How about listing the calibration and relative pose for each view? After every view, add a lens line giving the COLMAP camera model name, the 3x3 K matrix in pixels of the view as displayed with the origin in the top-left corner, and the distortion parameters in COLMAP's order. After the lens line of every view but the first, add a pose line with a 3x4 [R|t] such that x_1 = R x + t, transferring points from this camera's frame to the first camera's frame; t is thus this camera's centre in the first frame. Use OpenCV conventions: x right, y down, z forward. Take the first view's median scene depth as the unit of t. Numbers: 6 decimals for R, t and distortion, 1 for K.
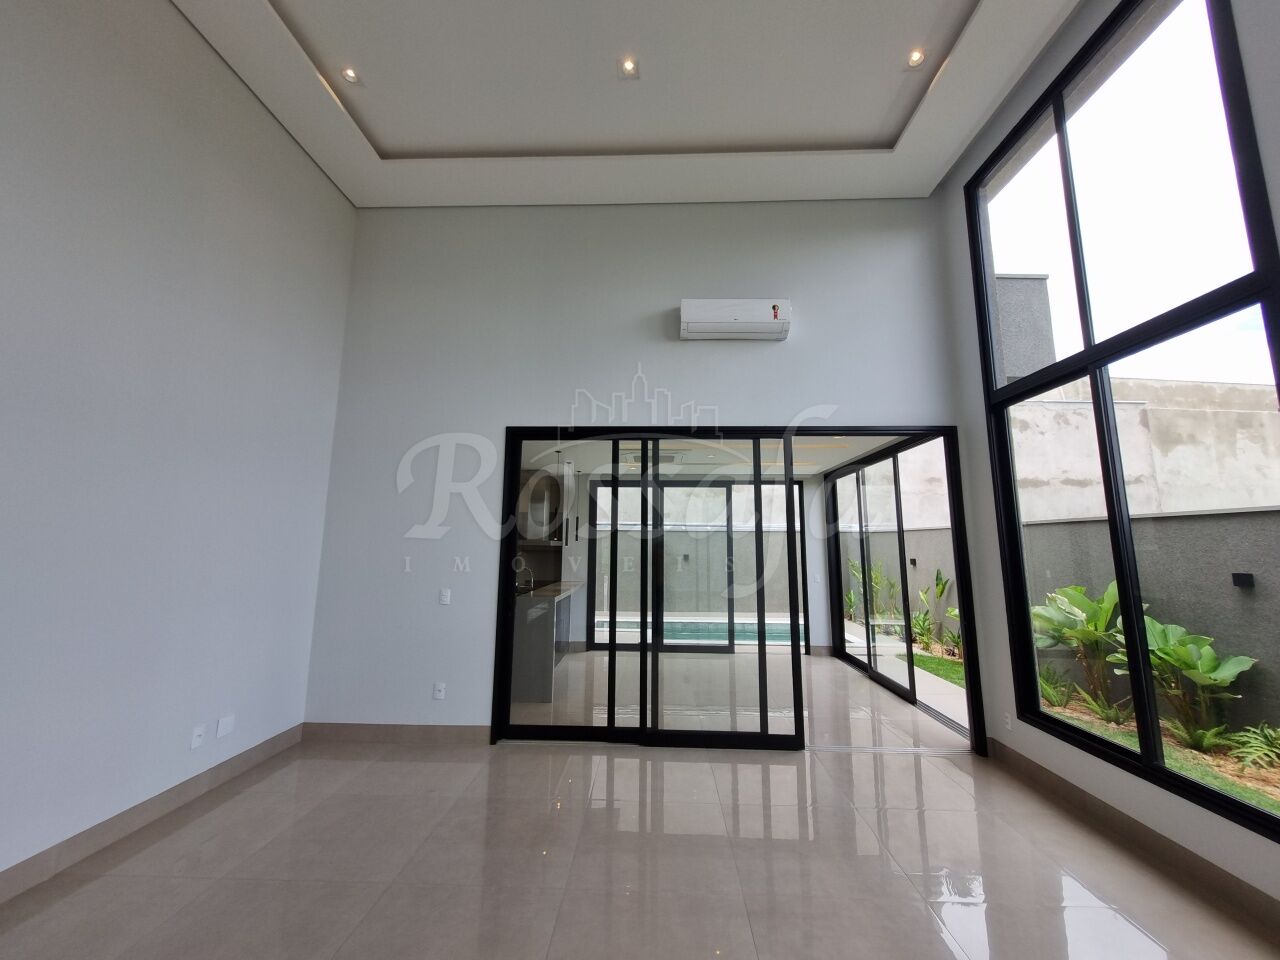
lens RADIAL K [[503.2, 0, 642.6], [0, 503.2, 469.9], [0, 0, 1]] dist [0.013998, -0.000512]
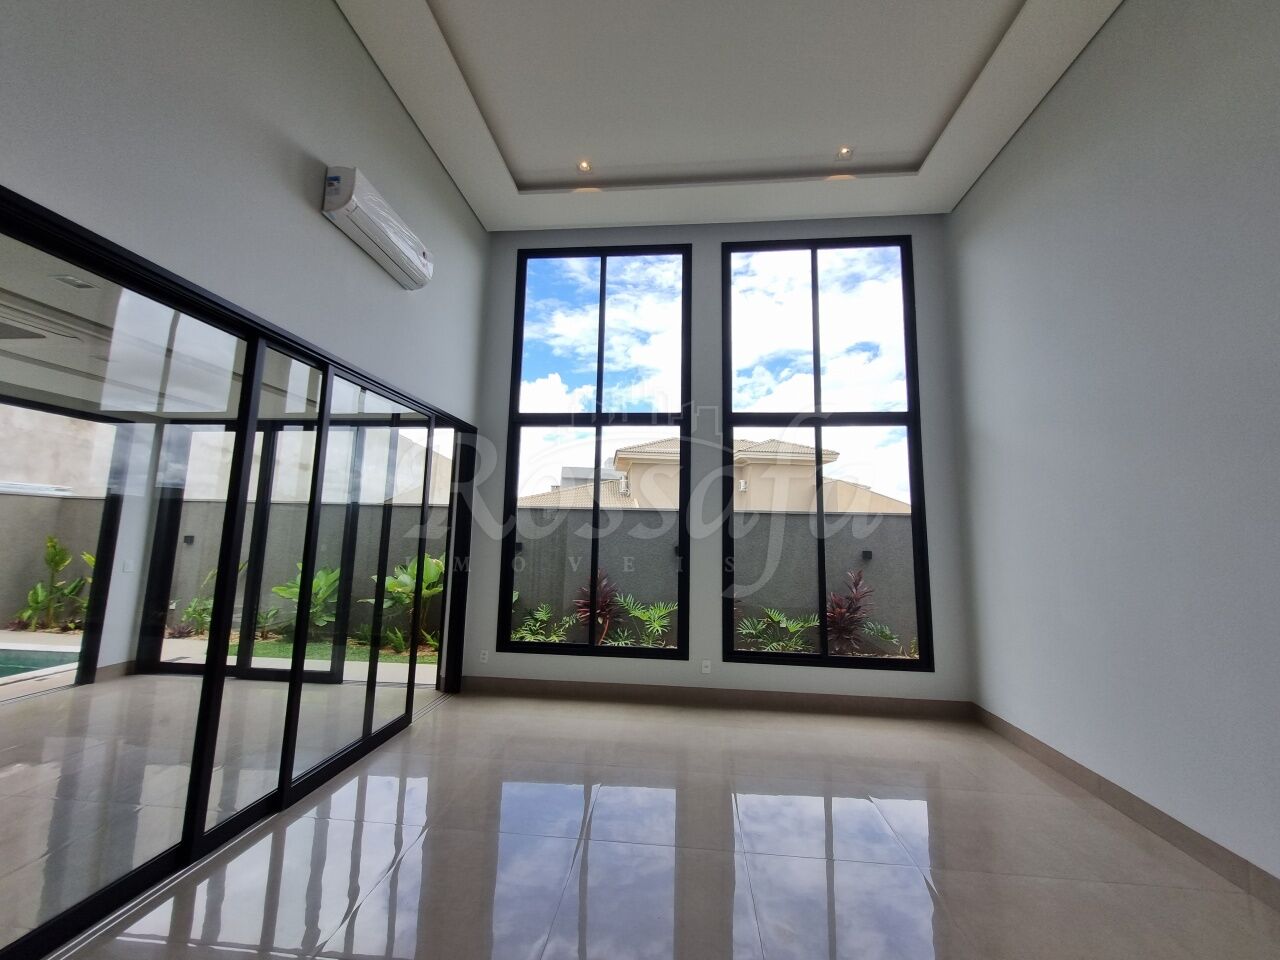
lens RADIAL K [[503.2, 0, 642.6], [0, 503.2, 469.9], [0, 0, 1]] dist [0.013998, -0.000512]
pose [[0.056945, 0.121039, 0.991013, -0.532861], [-0.170866, 0.979160, -0.109773, 0.074891], [-0.983647, -0.163079, 0.076440, 0.483684]]
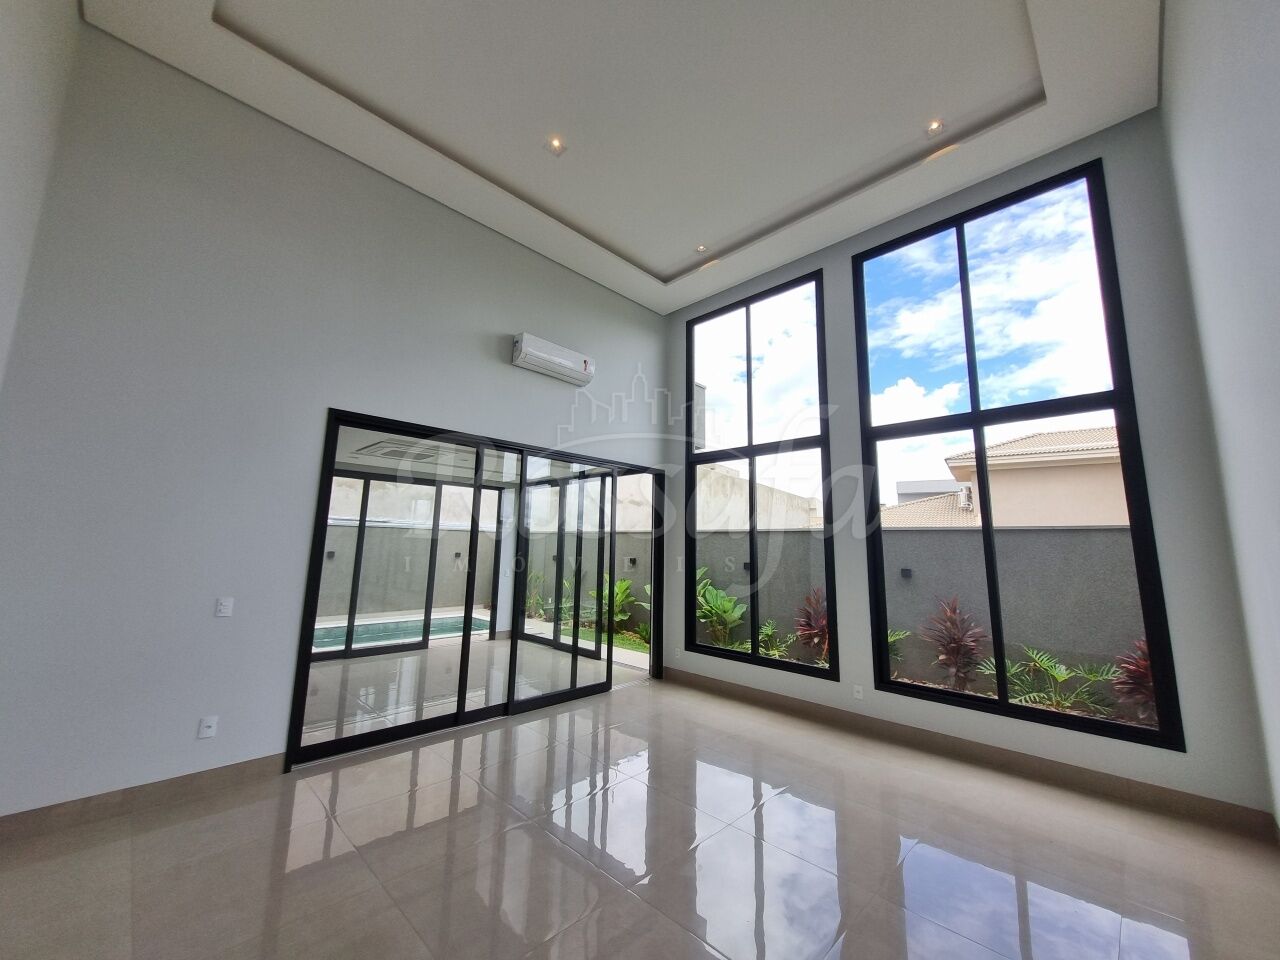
lens RADIAL K [[503.2, 0, 642.6], [0, 503.2, 469.9], [0, 0, 1]] dist [0.013998, -0.000512]
pose [[0.677094, 0.120847, 0.725906, -0.529375], [-0.125384, 0.990946, -0.048018, -0.004653], [-0.725136, -0.058504, 0.686116, -0.007269]]
